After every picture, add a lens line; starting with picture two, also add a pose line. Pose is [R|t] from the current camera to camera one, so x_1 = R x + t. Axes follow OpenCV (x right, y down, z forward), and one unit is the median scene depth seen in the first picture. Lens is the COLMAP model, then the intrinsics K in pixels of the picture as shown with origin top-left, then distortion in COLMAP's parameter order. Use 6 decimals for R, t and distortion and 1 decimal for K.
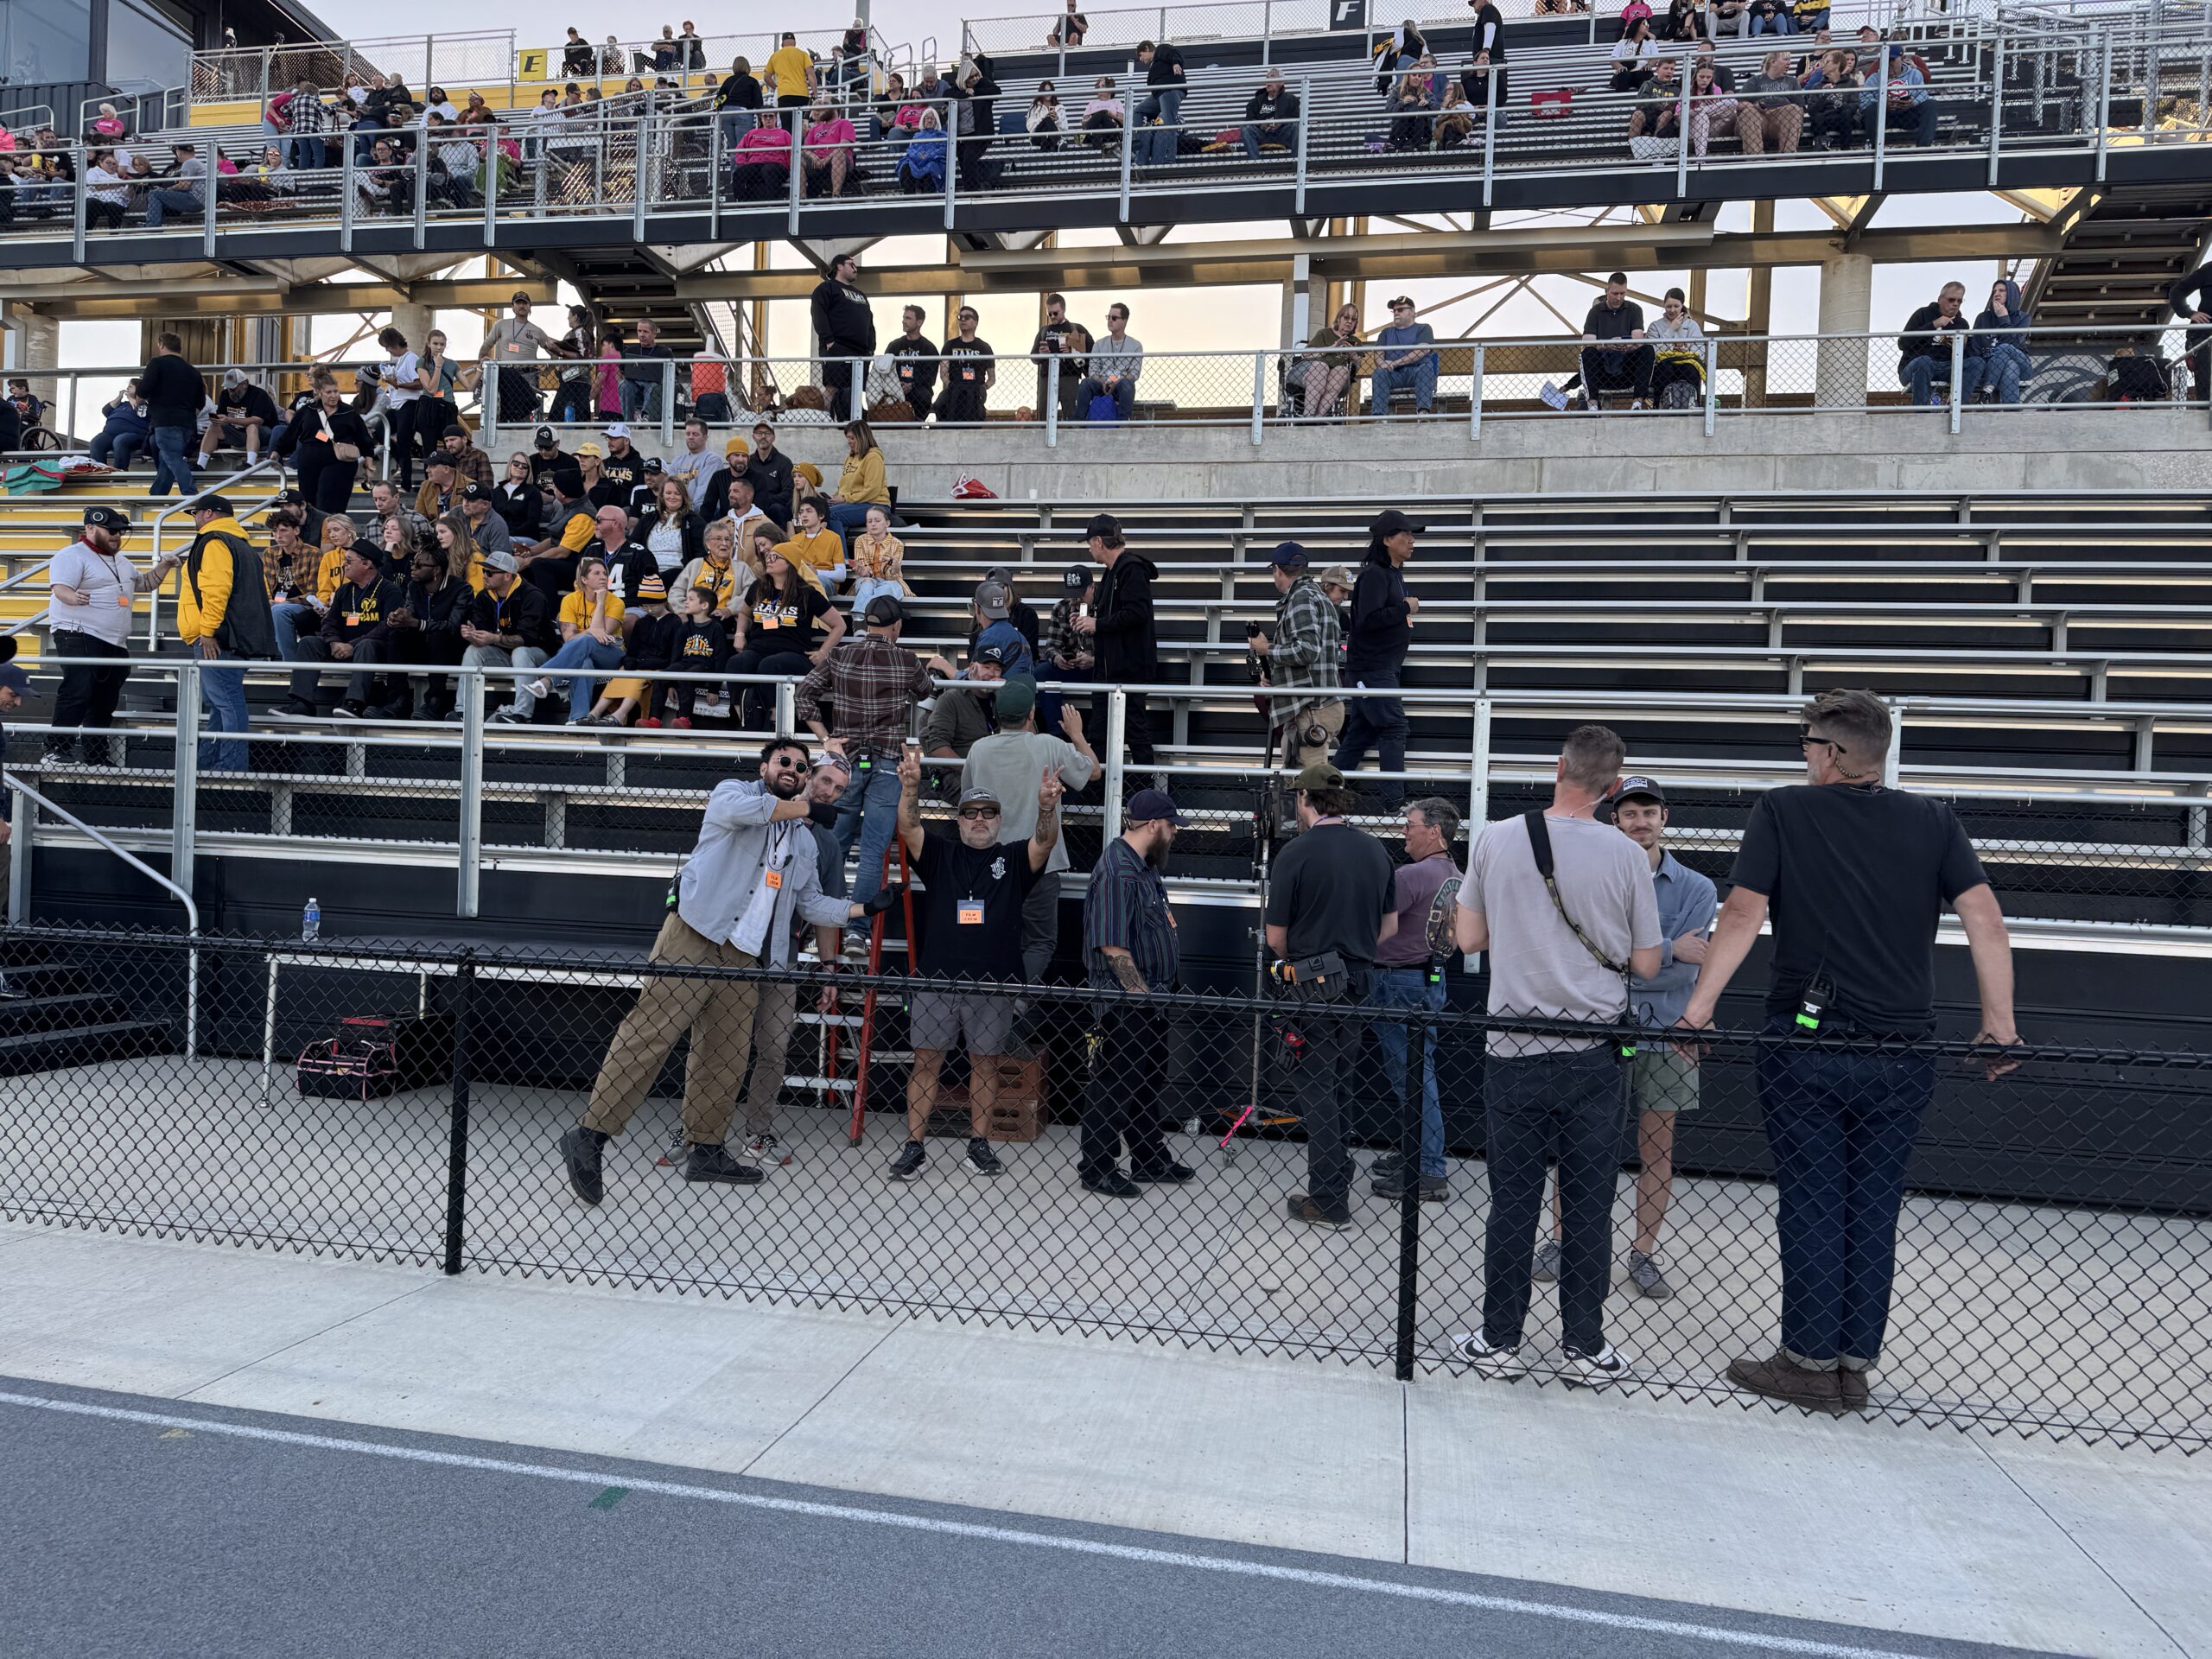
lens RADIAL K [[1556.3, 0, 1106.0], [0, 1556.3, 829.5], [0, 0, 1]] dist [-0.005717, -0.001696]
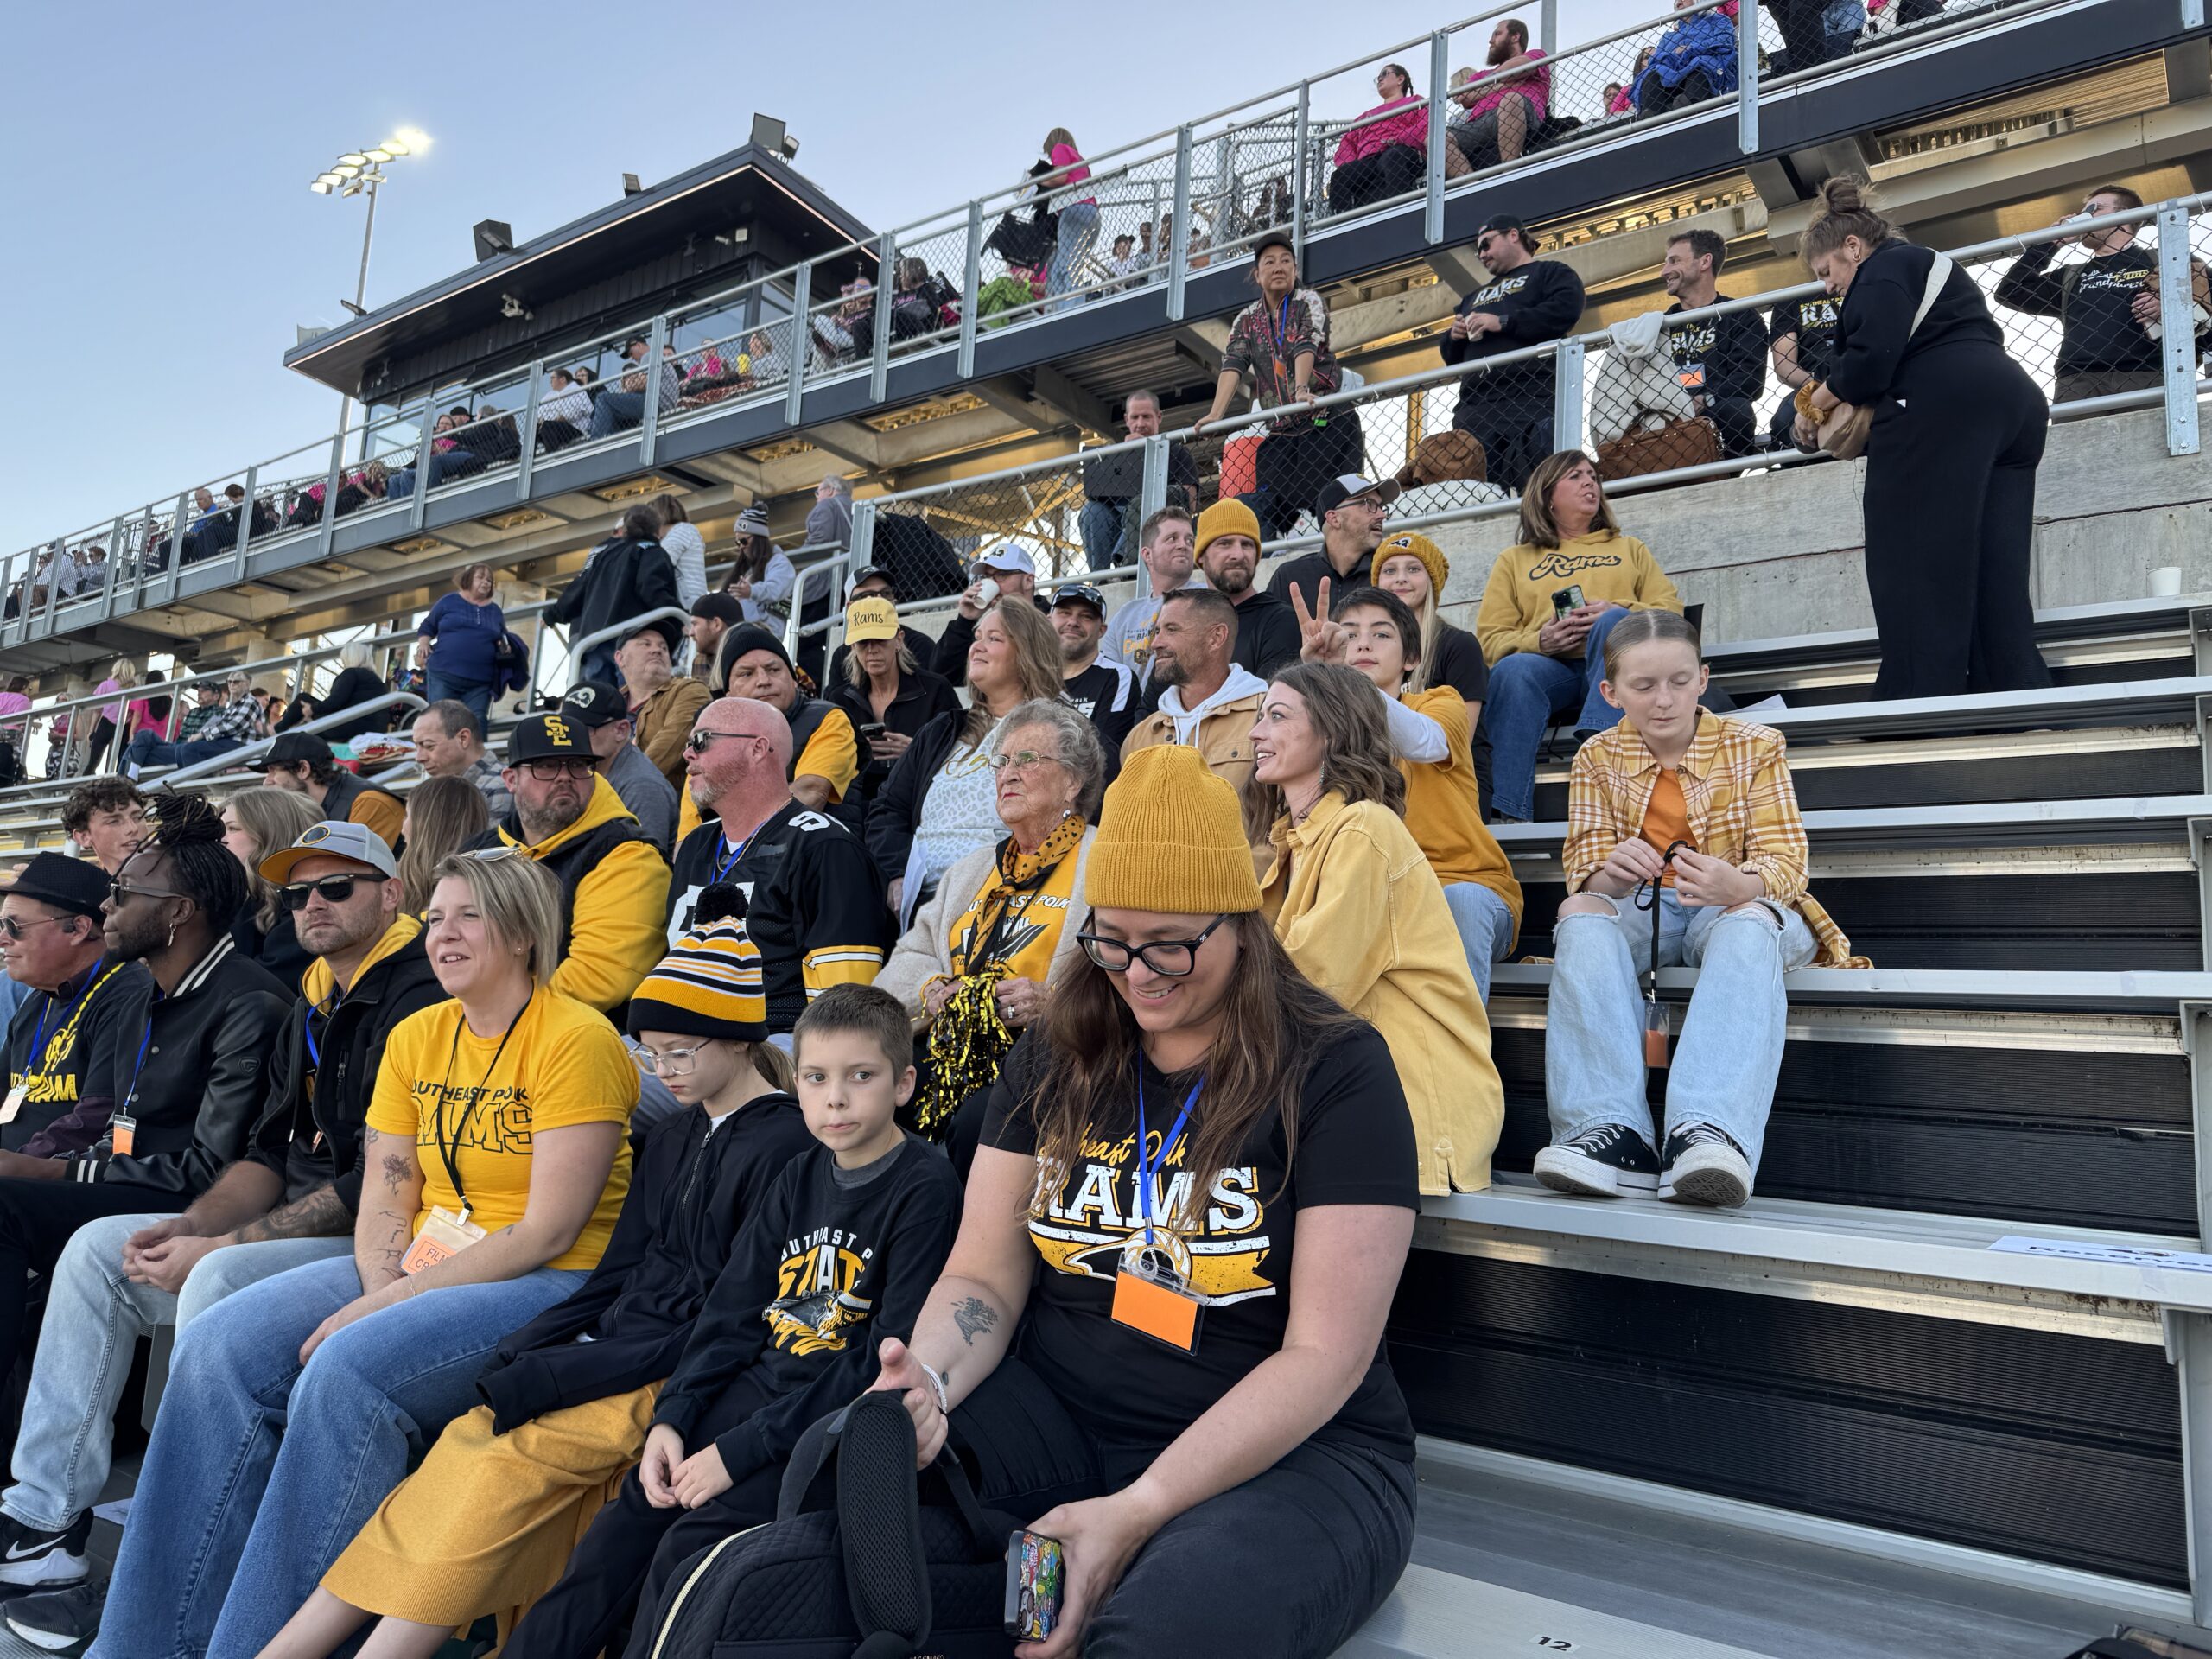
lens RADIAL K [[1556.3, 0, 1106.0], [0, 1556.3, 829.5], [0, 0, 1]] dist [-0.005717, -0.001696]
pose [[0.905144, -0.046099, -0.422599, -0.083632], [-0.030230, 0.984606, -0.172154, -0.085277], [0.424030, 0.168599, 0.889816, 0.495461]]
